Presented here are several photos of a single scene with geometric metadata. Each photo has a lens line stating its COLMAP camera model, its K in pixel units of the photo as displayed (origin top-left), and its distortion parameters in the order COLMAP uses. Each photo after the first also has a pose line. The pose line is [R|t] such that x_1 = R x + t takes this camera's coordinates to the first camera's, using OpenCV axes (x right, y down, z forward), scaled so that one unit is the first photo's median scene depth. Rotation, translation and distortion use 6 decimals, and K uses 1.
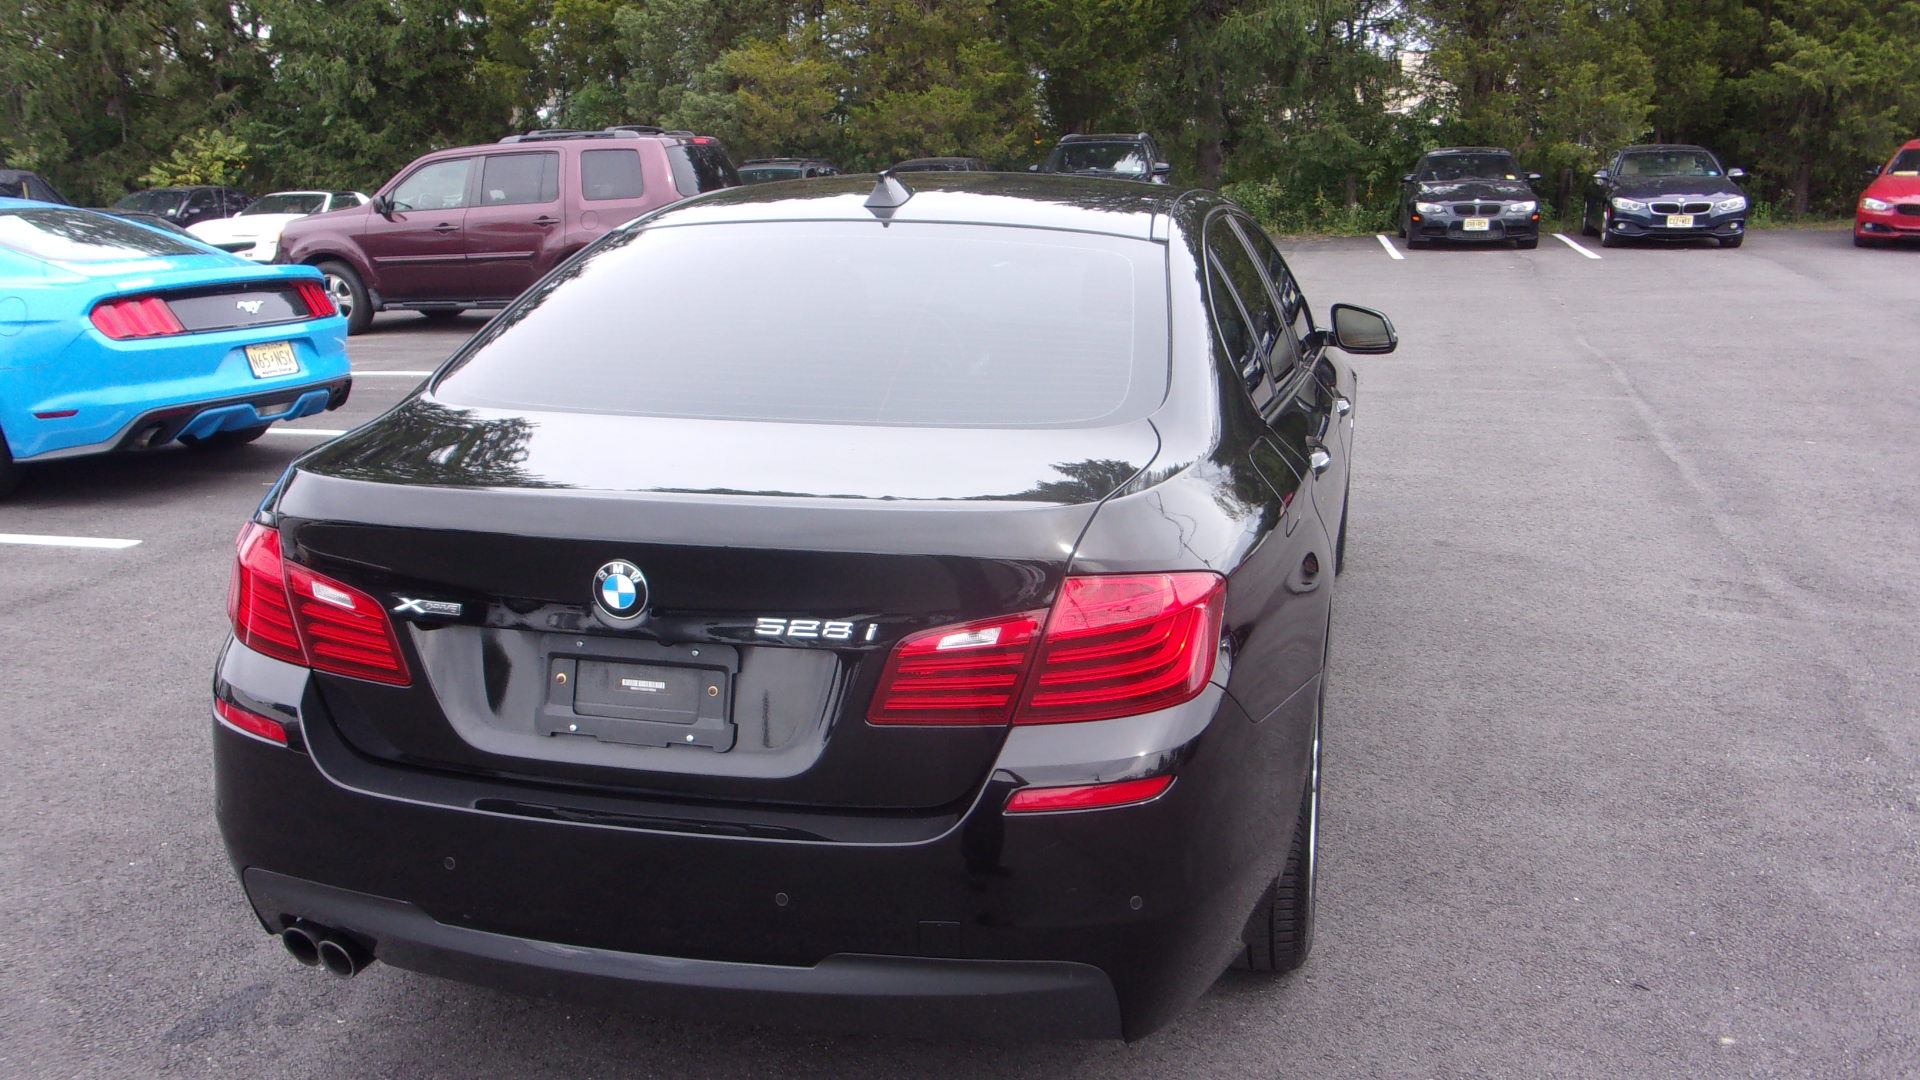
lens RADIAL K [[1720.5, 0, 965.0], [0, 1720.5, 545.3], [0, 0, 1]] dist [0.001552, -0.021011]
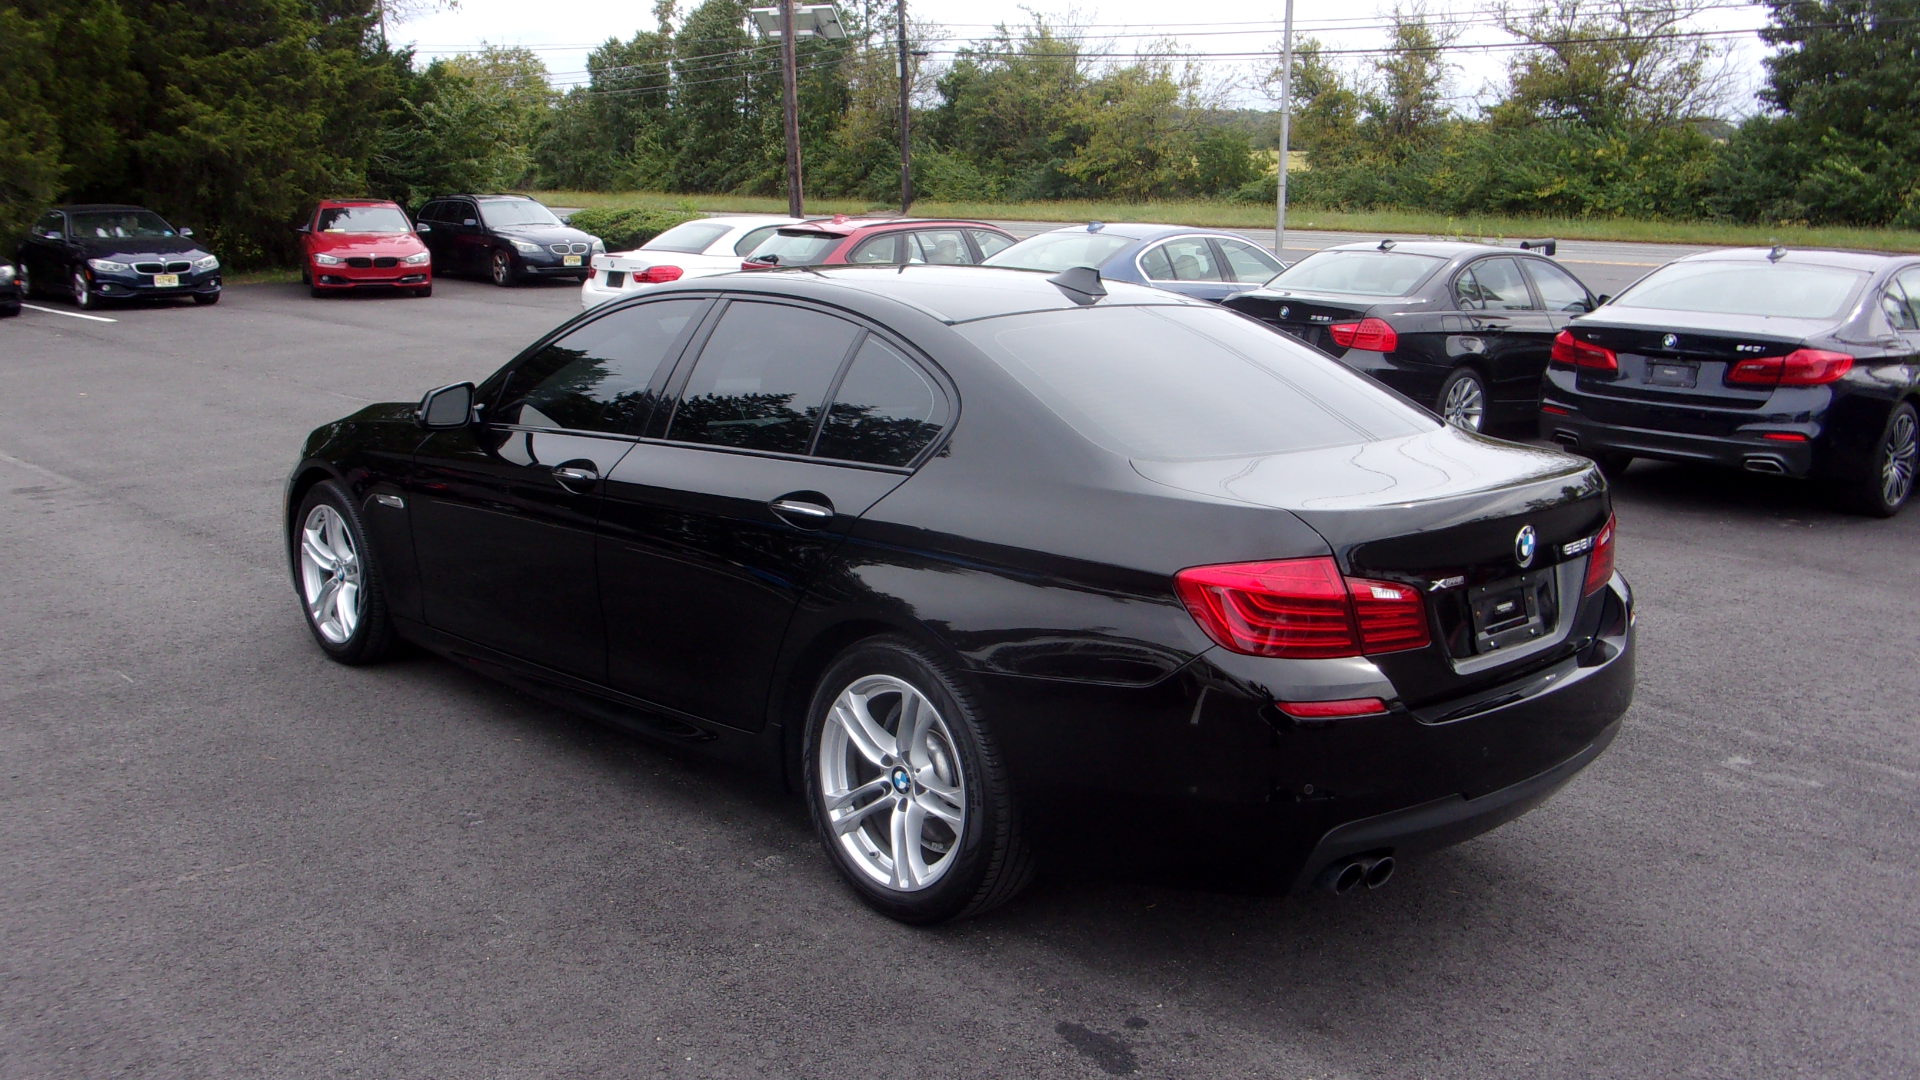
lens RADIAL K [[1720.5, 0, 959.4], [0, 1720.5, 540.4], [0, 0, 1]] dist [0.001552, -0.021011]
pose [[0.538312, -0.161098, 0.827205, -0.193466], [0.185992, 0.980067, 0.069832, -0.019878], [-0.821966, 0.116262, 0.557545, 0.059384]]
